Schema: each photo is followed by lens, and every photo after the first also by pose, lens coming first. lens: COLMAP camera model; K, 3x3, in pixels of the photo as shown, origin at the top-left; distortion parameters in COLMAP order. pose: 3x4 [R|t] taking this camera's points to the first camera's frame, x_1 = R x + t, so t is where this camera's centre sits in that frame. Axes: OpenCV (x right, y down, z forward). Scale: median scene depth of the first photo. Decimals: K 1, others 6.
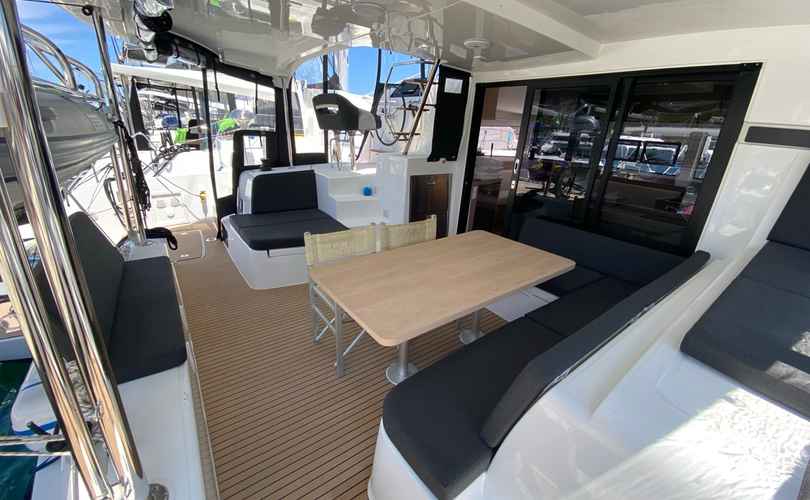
lens RADIAL K [[324.4, 0, 397.0], [0, 324.4, 249.4], [0, 0, 1]] dist [0.029666, -0.022725]
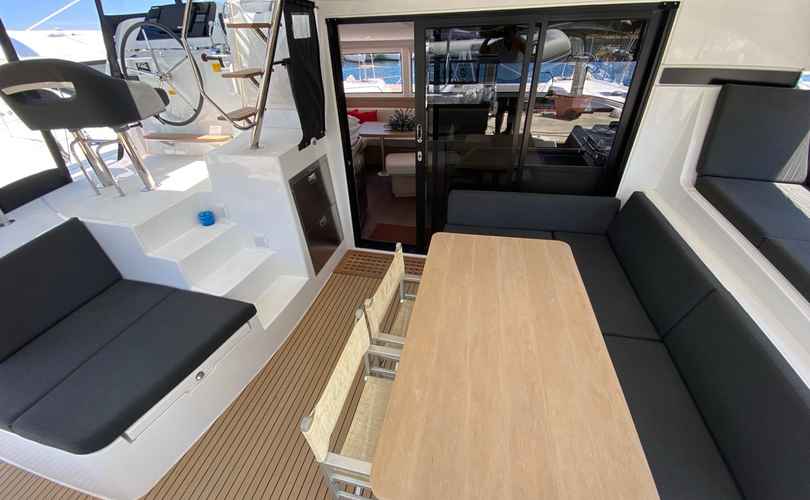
lens RADIAL K [[333.1, 0, 402.6], [0, 333.1, 249.7], [0, 0, 1]] dist [0.026535, -0.024559]
pose [[0.750622, -0.425362, 0.505602, -0.183778], [0.305781, 0.901974, 0.304862, -0.235823], [-0.585717, -0.074233, 0.807109, 0.312922]]
